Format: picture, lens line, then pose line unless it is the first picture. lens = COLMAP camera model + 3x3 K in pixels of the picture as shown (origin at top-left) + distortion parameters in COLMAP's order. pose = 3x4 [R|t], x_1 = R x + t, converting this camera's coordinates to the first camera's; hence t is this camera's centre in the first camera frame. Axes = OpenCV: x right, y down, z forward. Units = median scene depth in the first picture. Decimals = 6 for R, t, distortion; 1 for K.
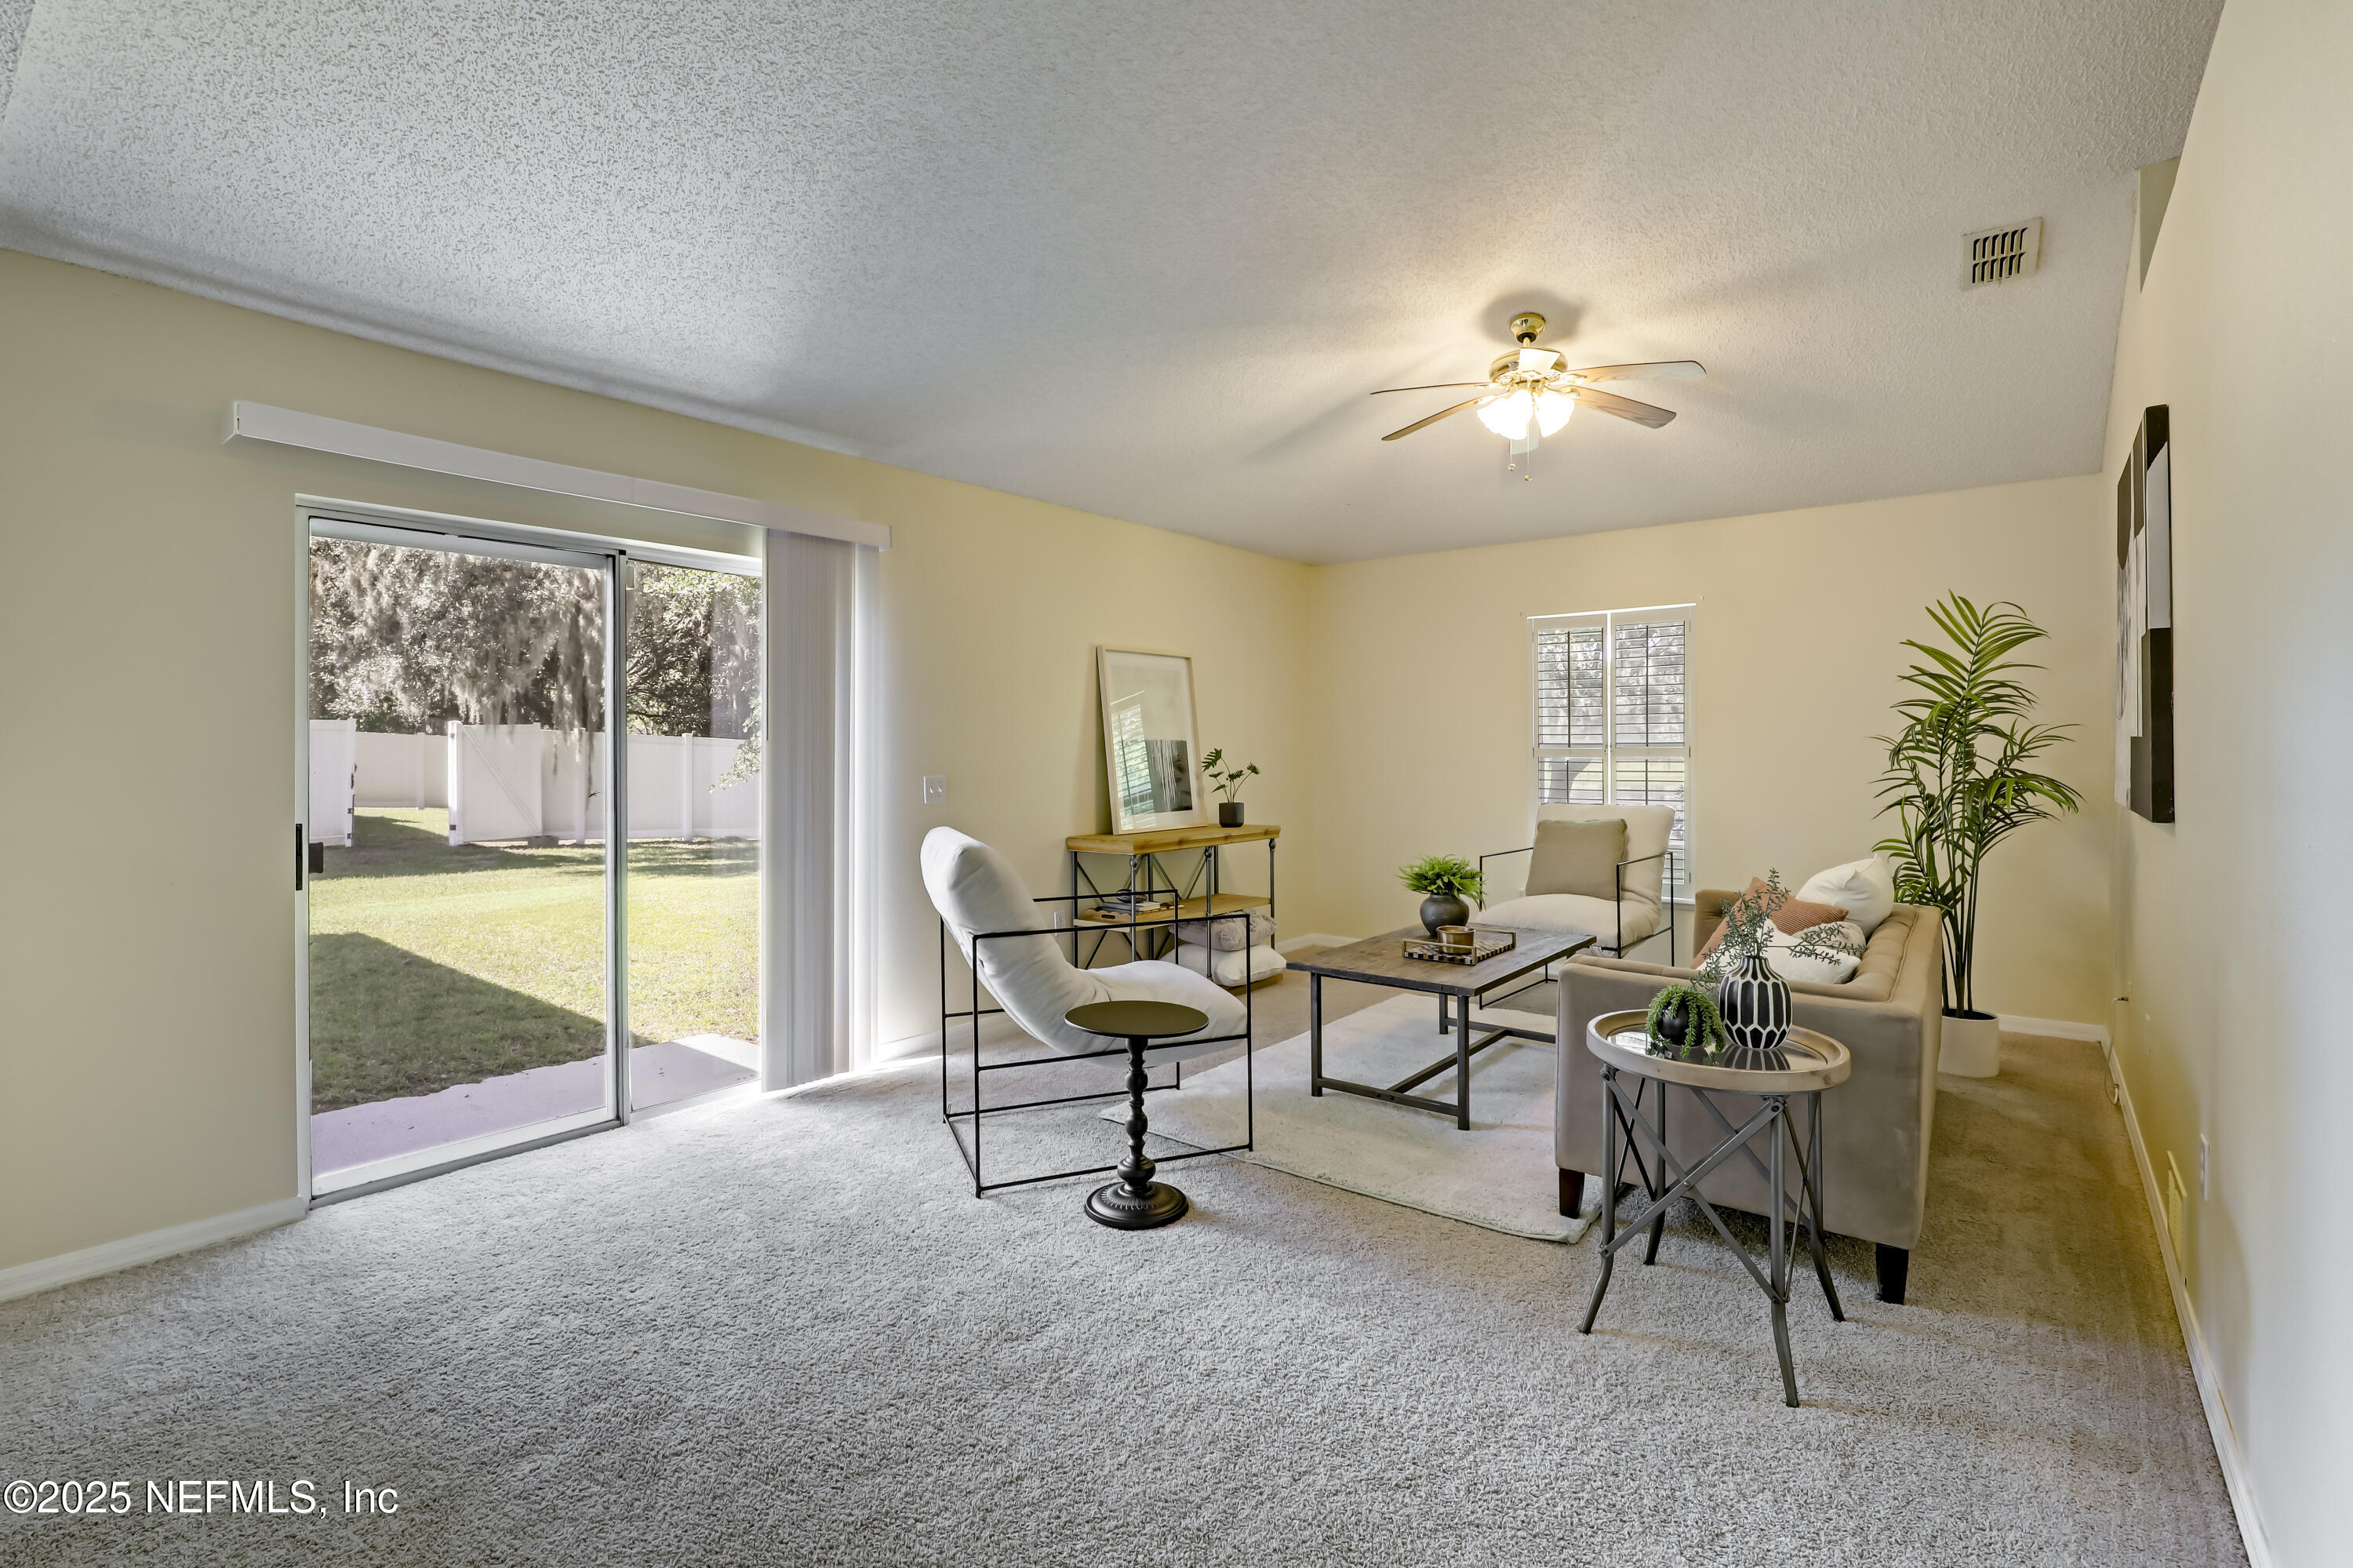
lens RADIAL K [[1075.9, 0, 1167.5], [0, 1075.9, 763.8], [0, 0, 1]] dist [-0.017027, 0.000584]
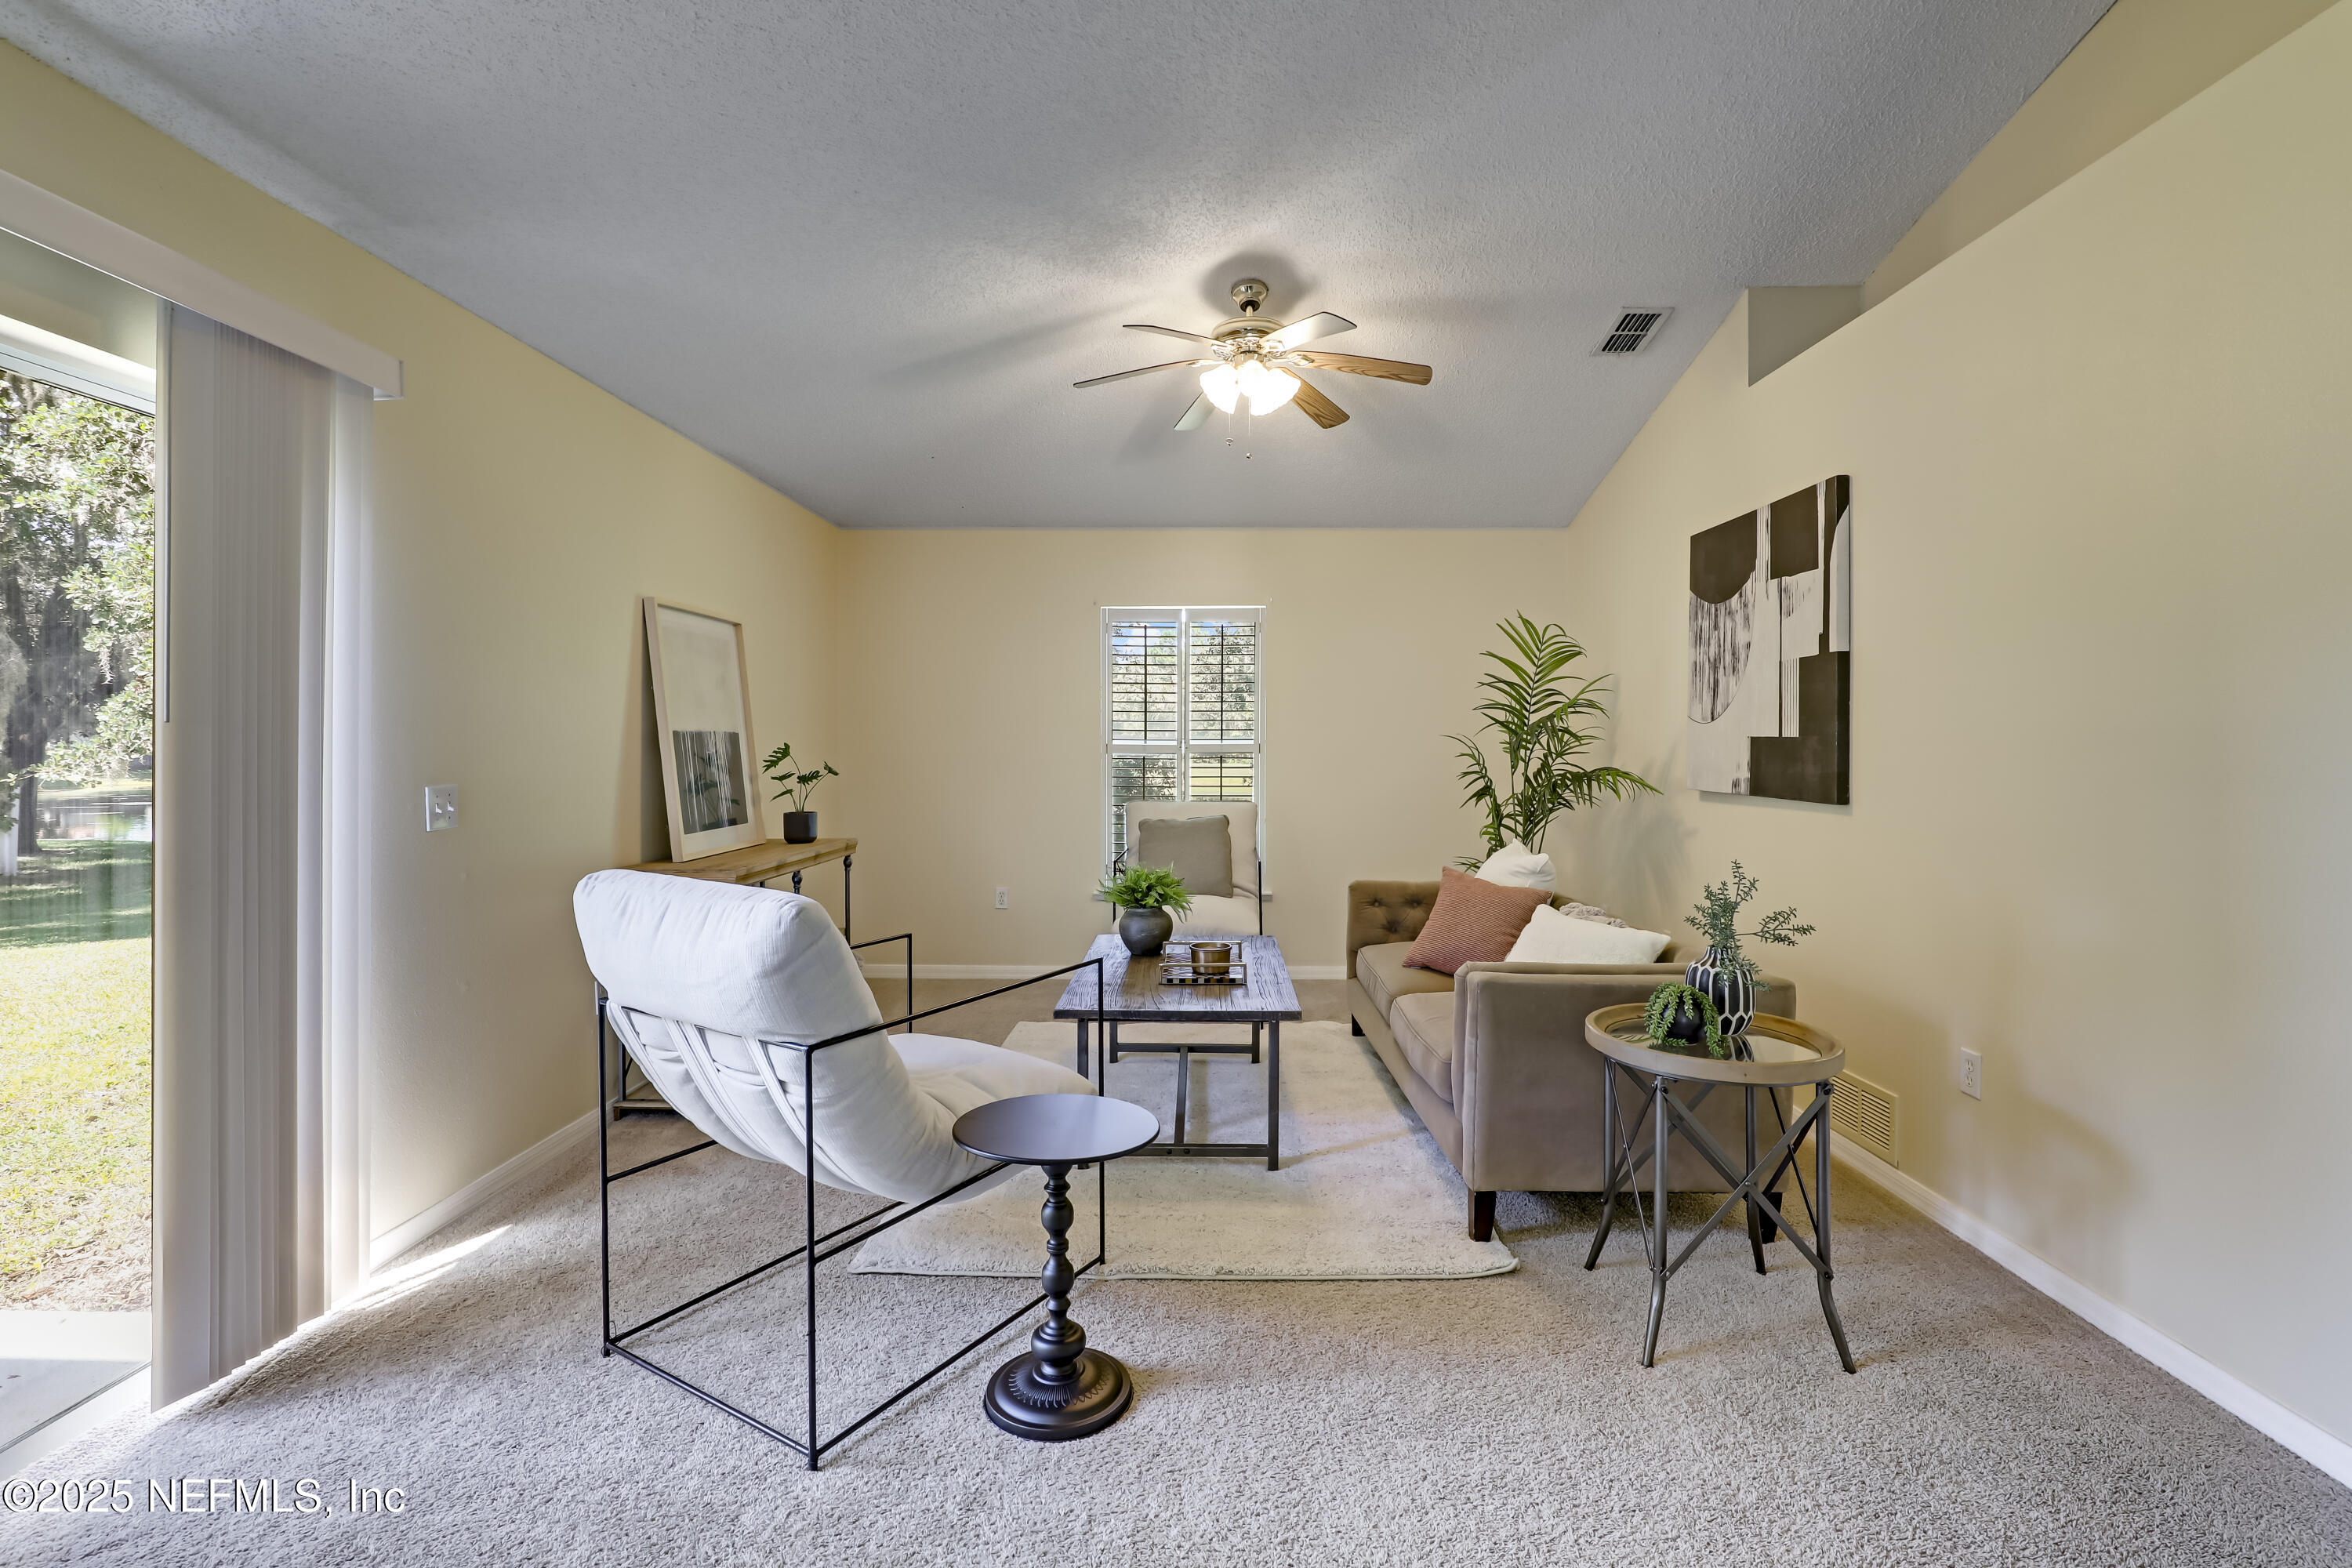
lens RADIAL K [[1075.4, 0, 1167.0], [0, 1075.4, 763.8], [0, 0, 1]] dist [-0.017027, 0.000584]
pose [[0.790596, -0.006383, 0.612305, -0.305896], [0.004713, 0.999979, 0.004339, -0.001806], [-0.612320, -0.000545, 0.790609, 0.309931]]
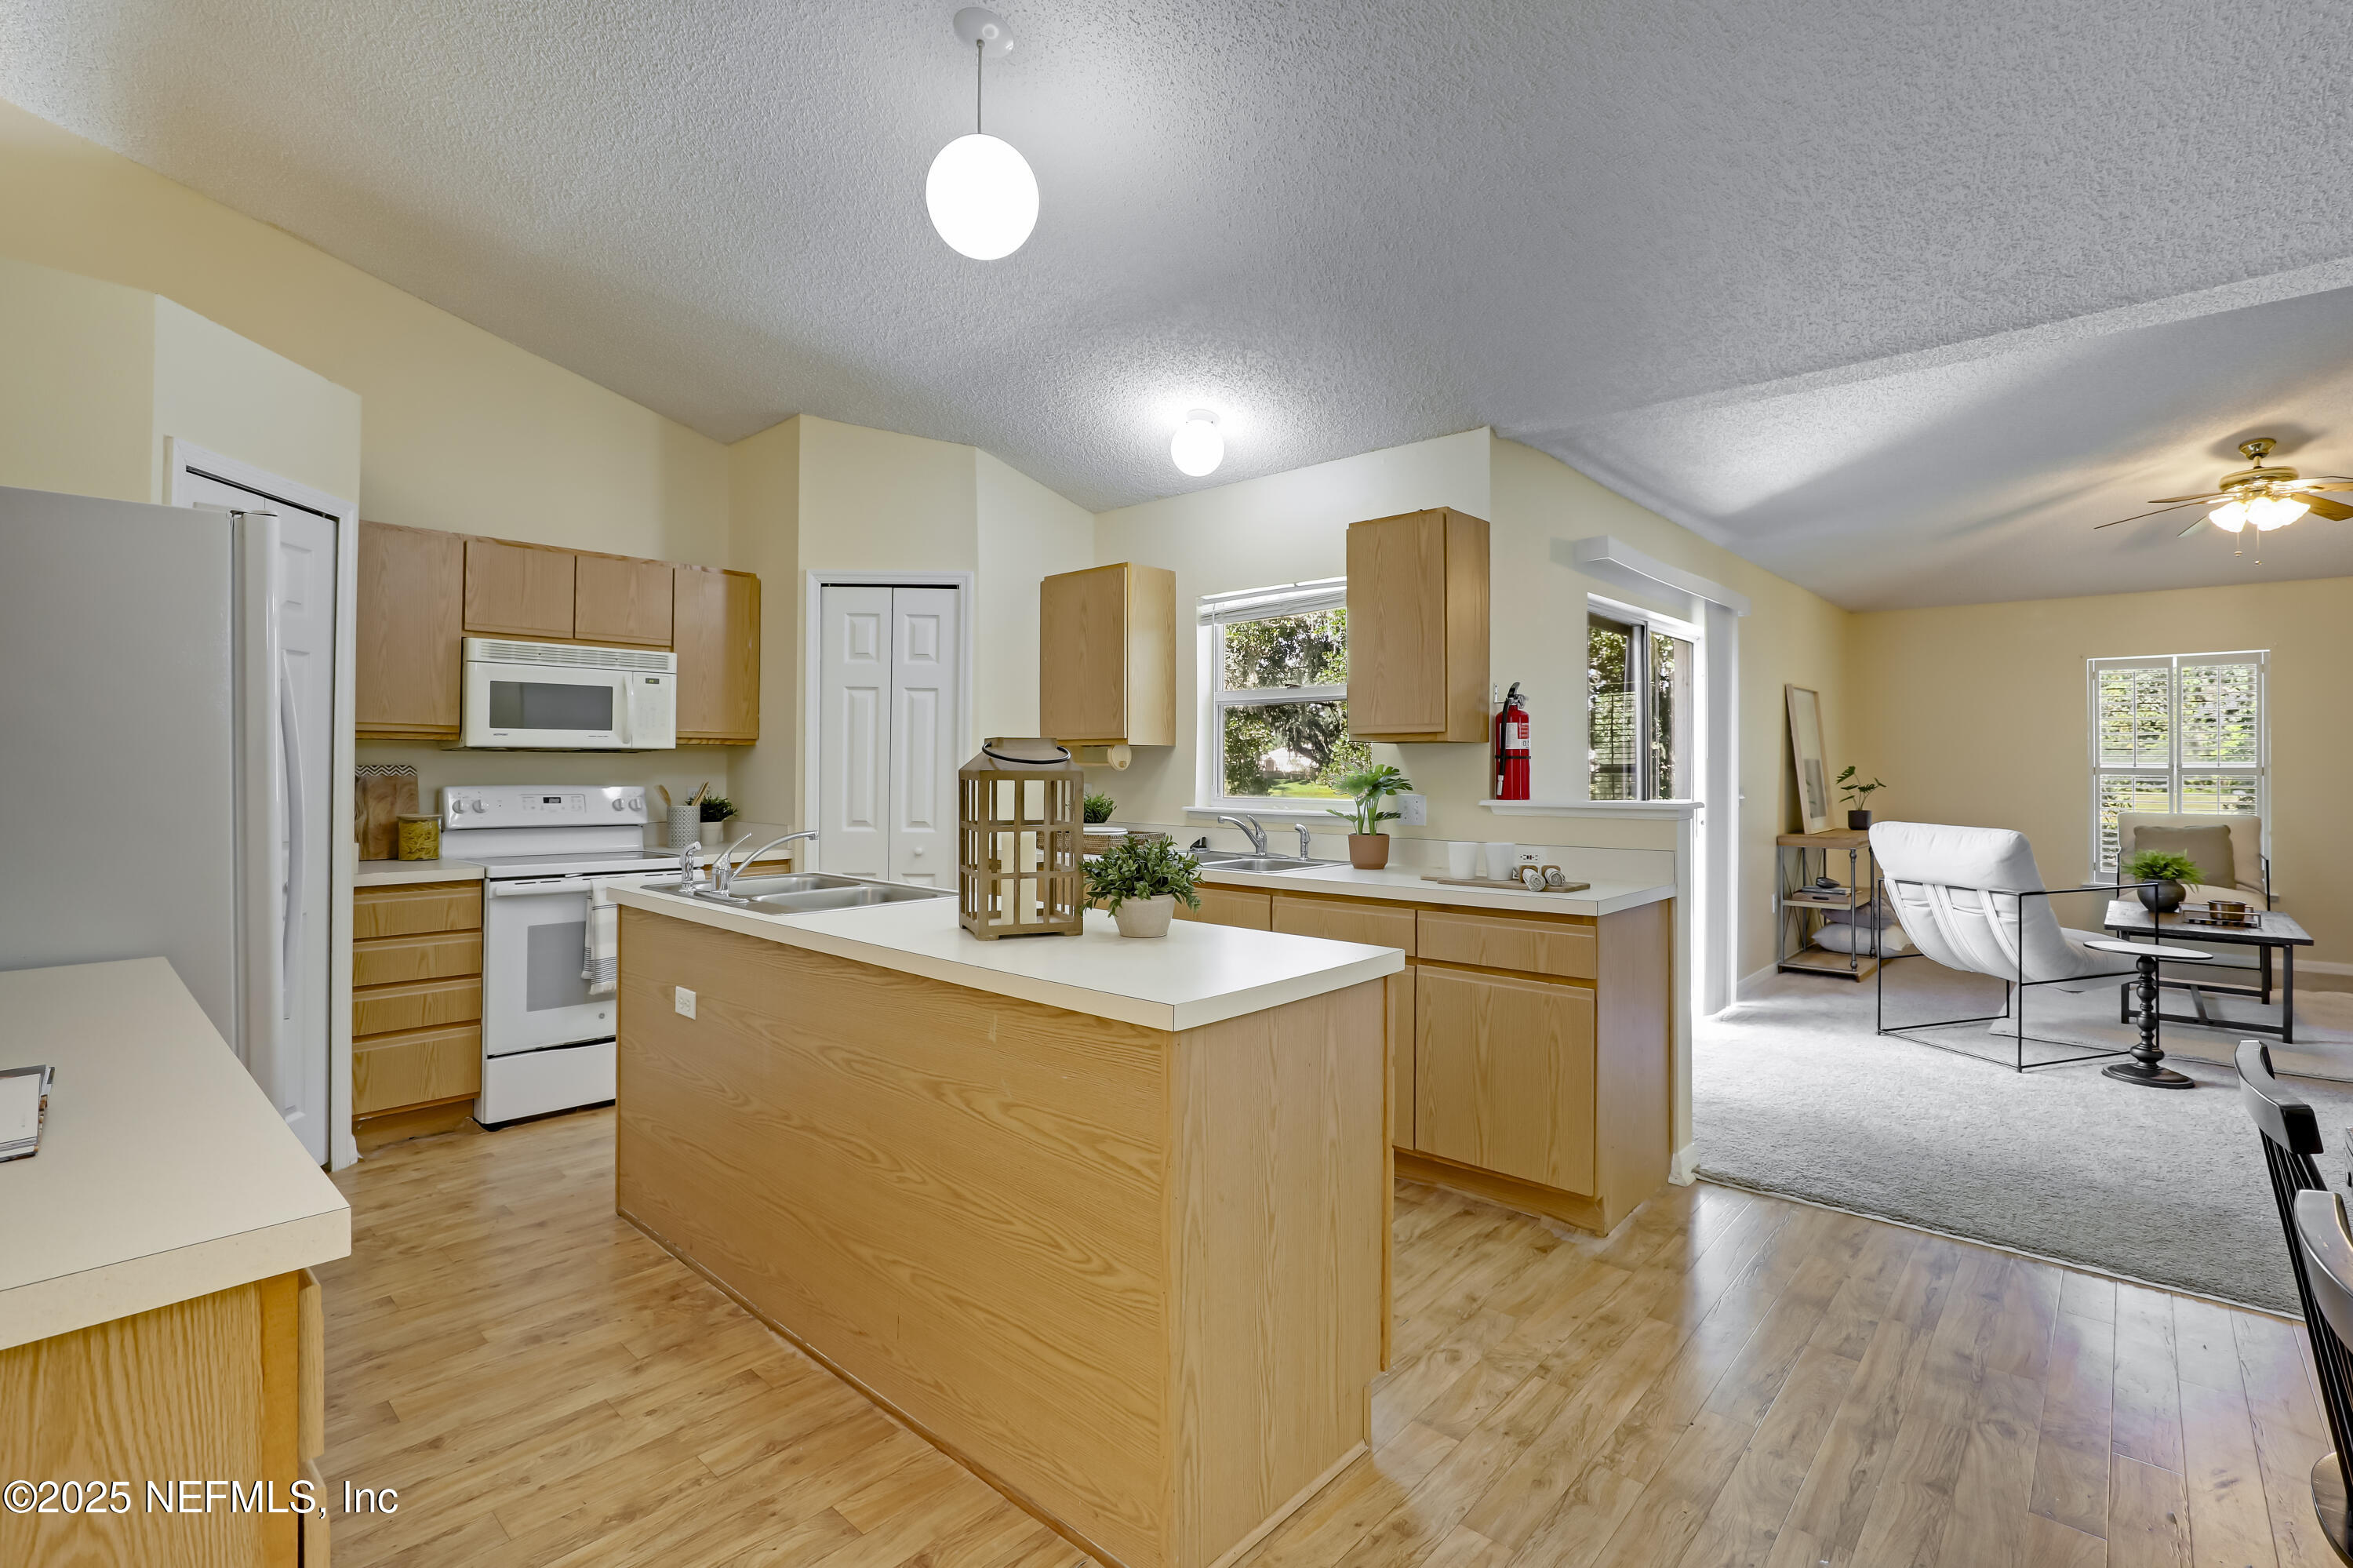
lens RADIAL K [[1075.9, 0, 1167.5], [0, 1075.9, 763.8], [0, 0, 1]] dist [-0.017027, 0.000584]
pose [[0.999066, 0.008321, -0.042395, -0.999526], [-0.009017, 0.999827, -0.016245, 0.014657], [0.042252, 0.016612, 0.998969, -0.385948]]
